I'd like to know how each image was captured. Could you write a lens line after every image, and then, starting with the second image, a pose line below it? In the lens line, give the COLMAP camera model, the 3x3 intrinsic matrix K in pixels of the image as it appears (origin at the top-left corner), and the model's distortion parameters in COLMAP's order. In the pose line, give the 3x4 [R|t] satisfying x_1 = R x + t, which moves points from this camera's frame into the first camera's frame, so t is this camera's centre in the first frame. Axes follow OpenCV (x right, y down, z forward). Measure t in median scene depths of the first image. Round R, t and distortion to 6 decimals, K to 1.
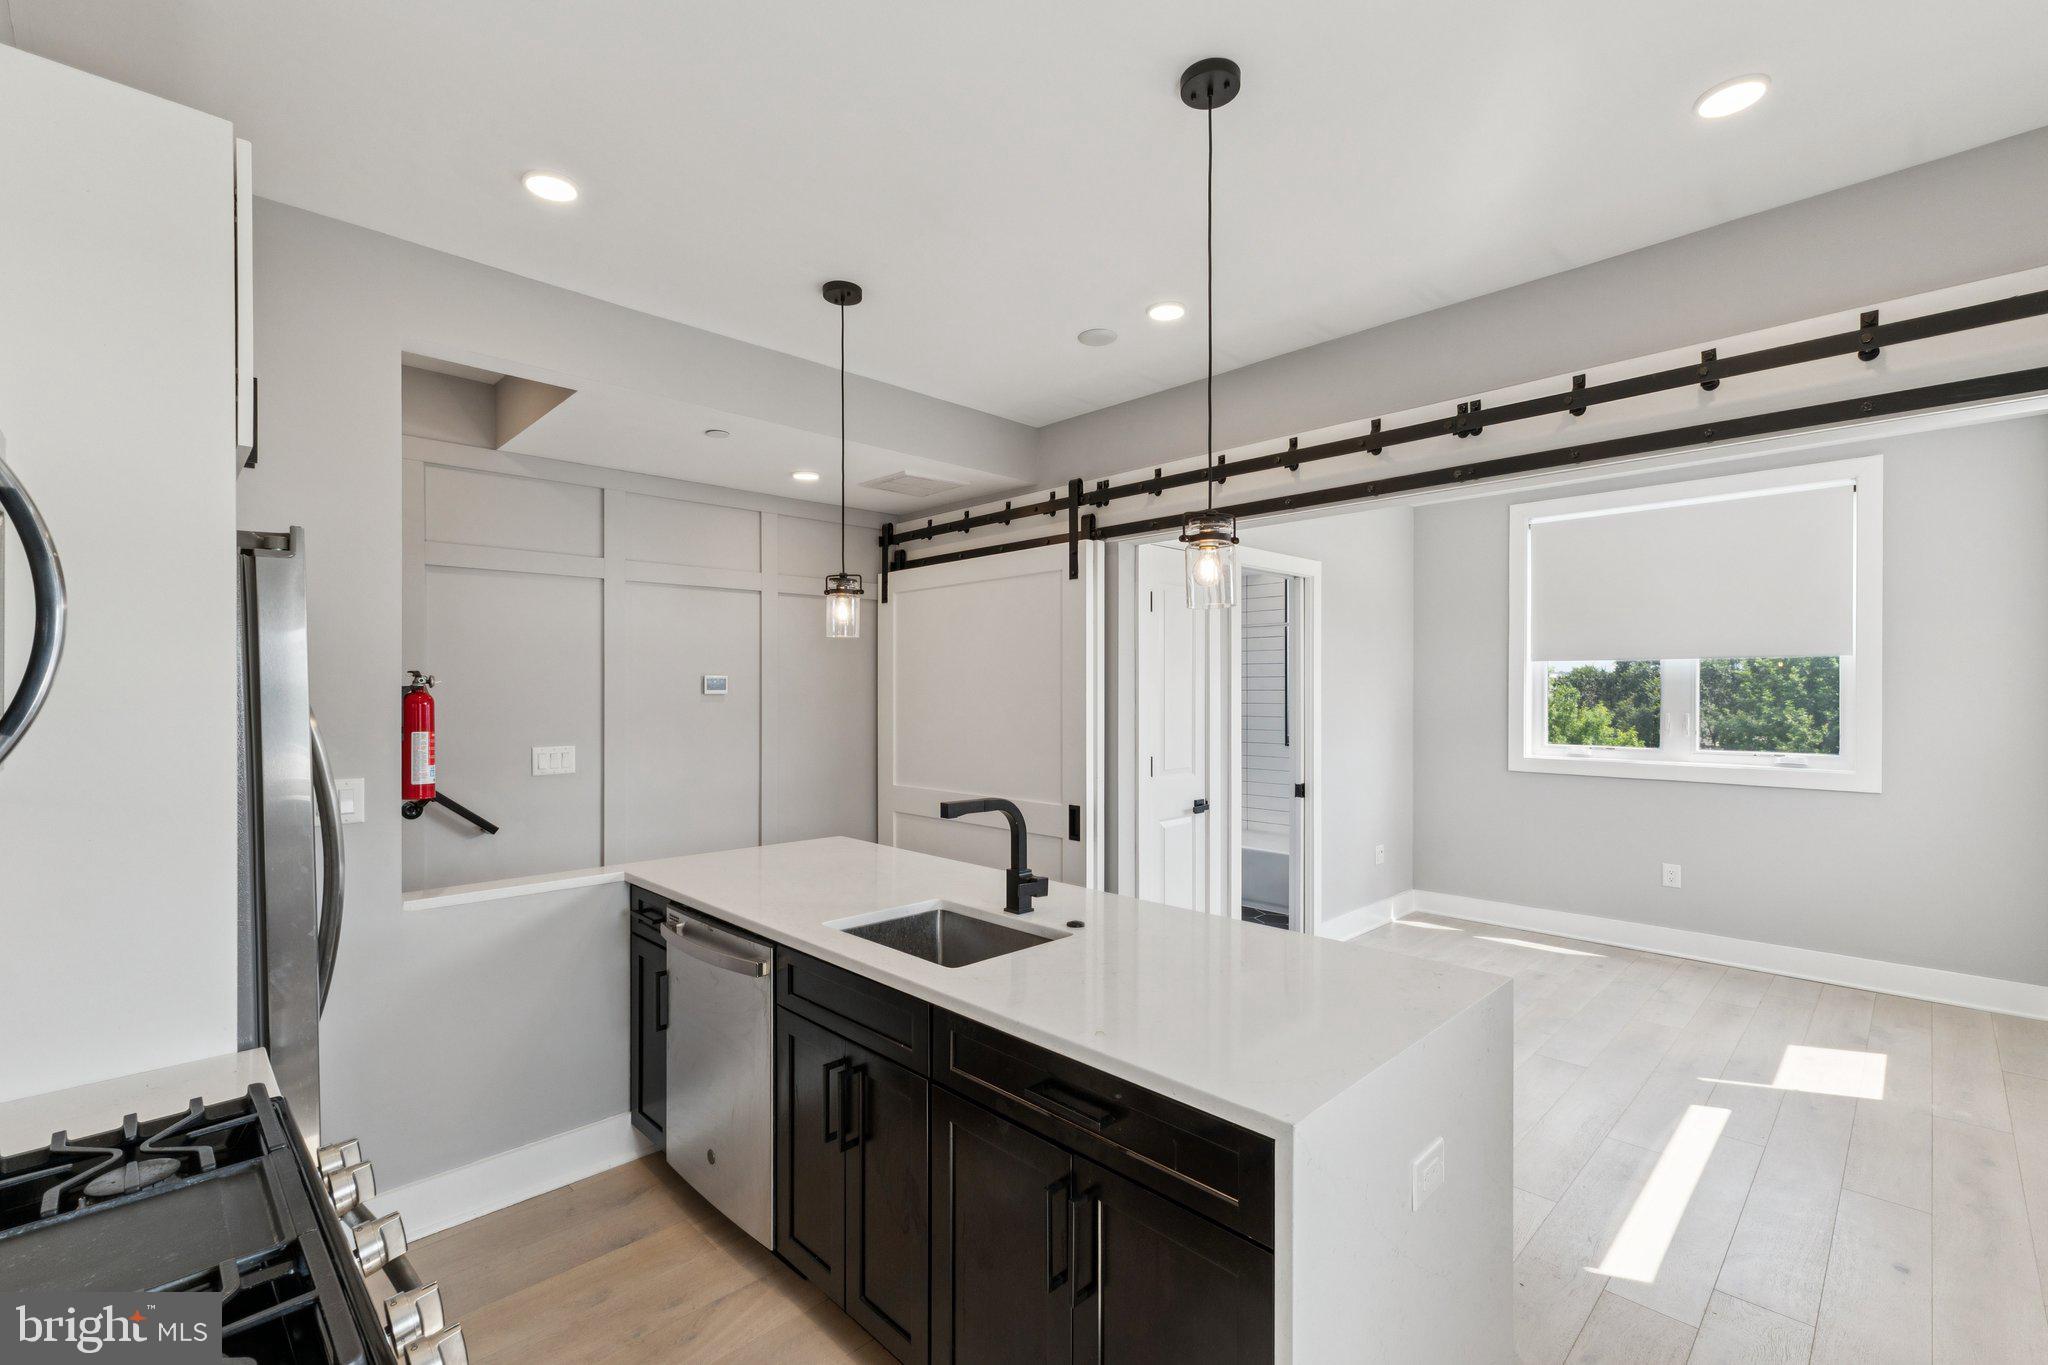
lens RADIAL K [[880.7, 0, 1037.1], [0, 880.7, 694.4], [0, 0, 1]] dist [0.011734, 0.000099]
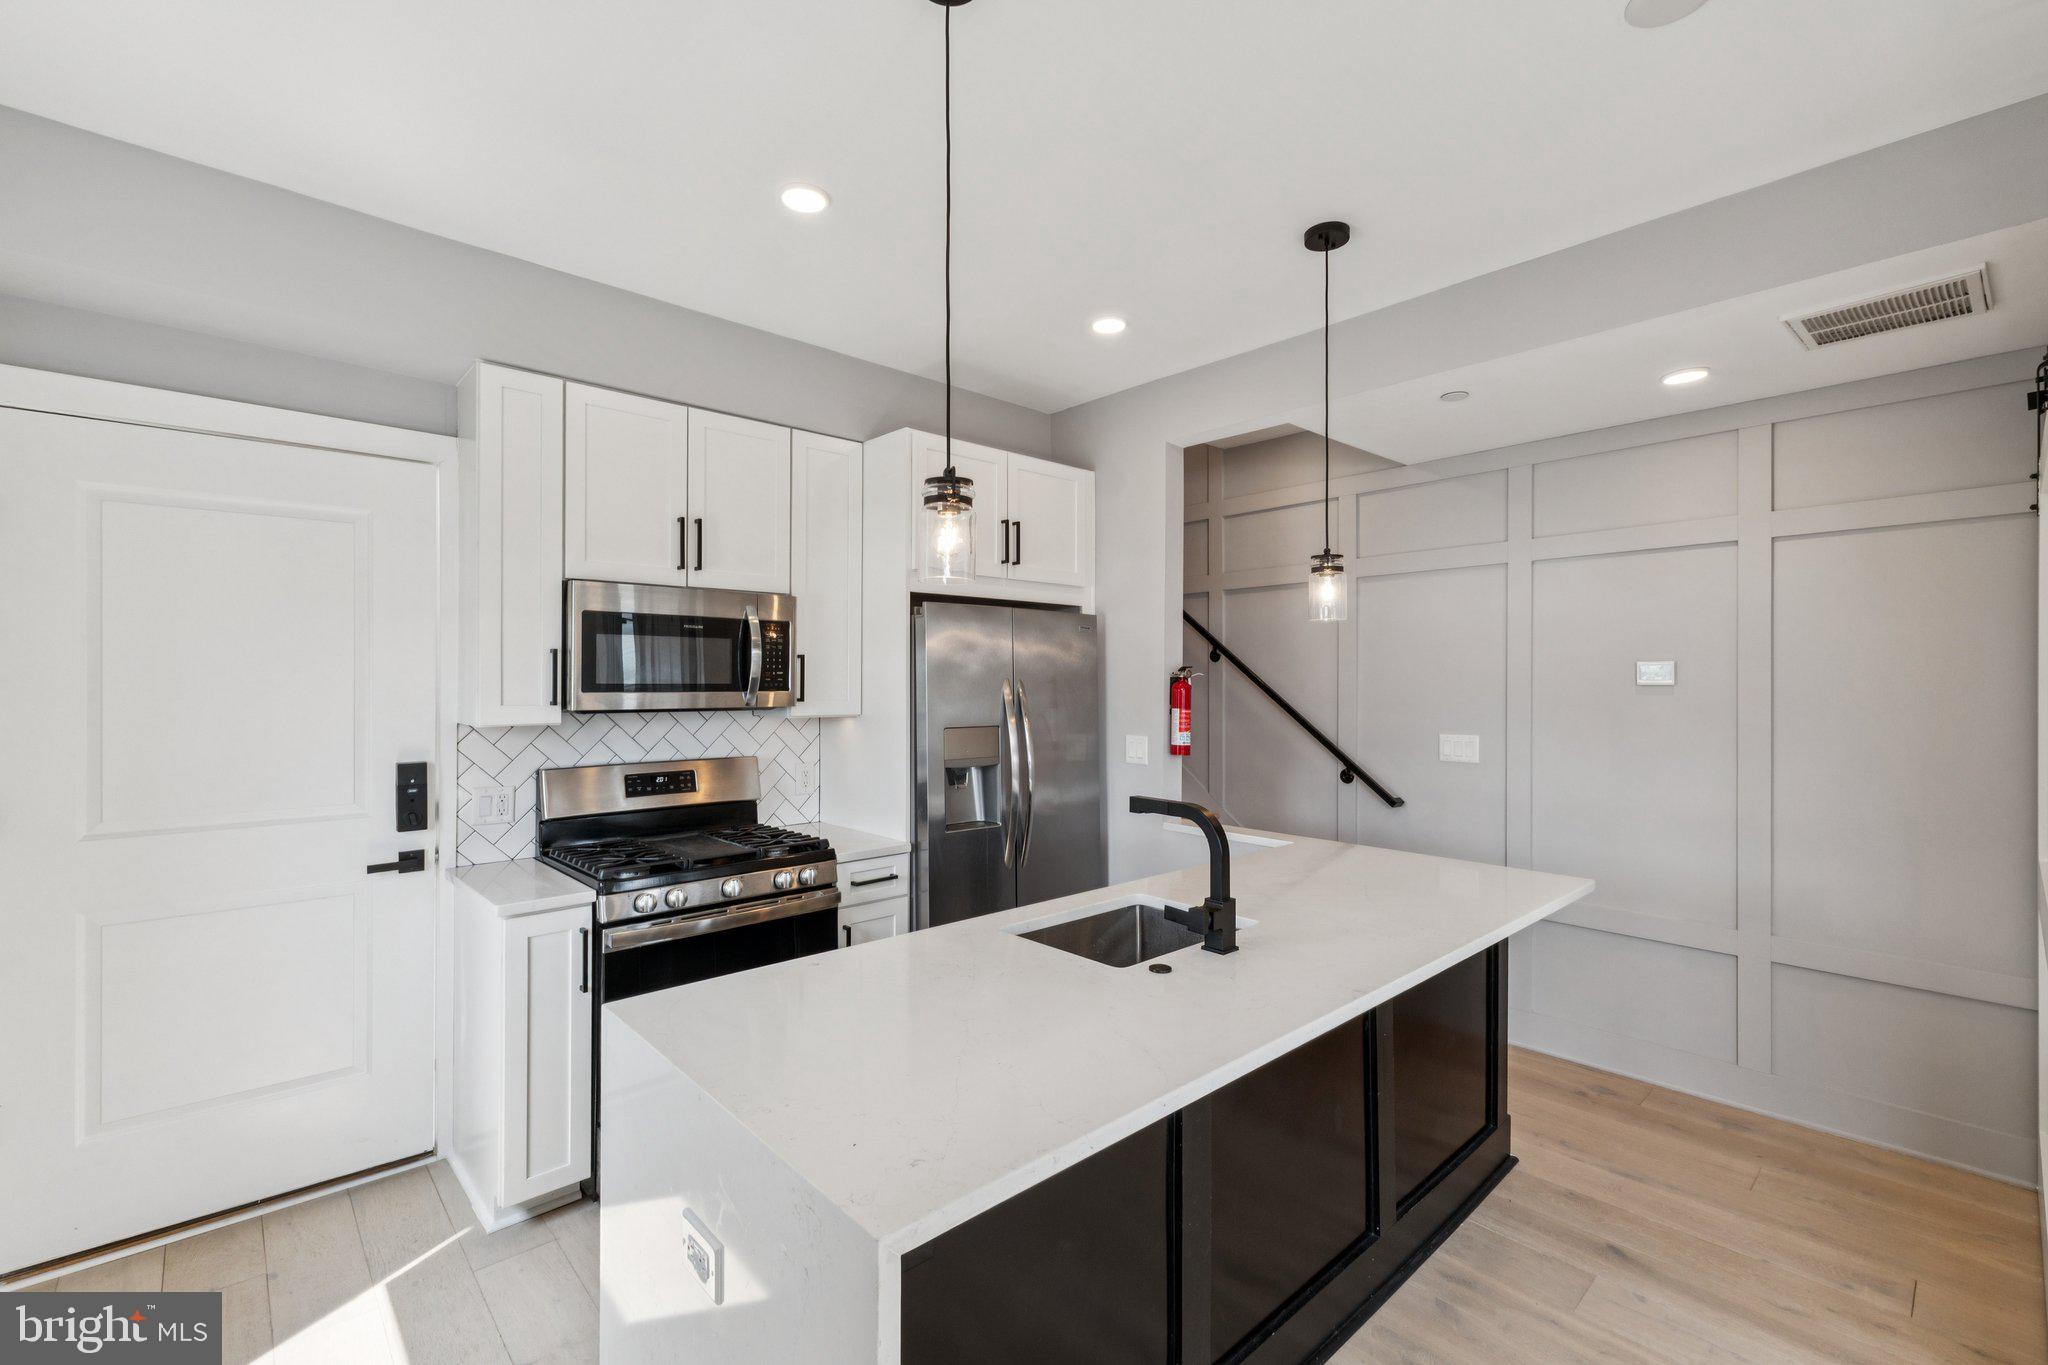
lens RADIAL K [[880.7, 0, 1015.7], [0, 880.7, 677.6], [0, 0, 1]] dist [0.011734, 0.000099]
pose [[-0.039709, -0.004395, -0.999202, 0.523192], [-0.004176, 0.999982, -0.004233, -0.000921], [0.999203, 0.004005, -0.039727, 0.548687]]
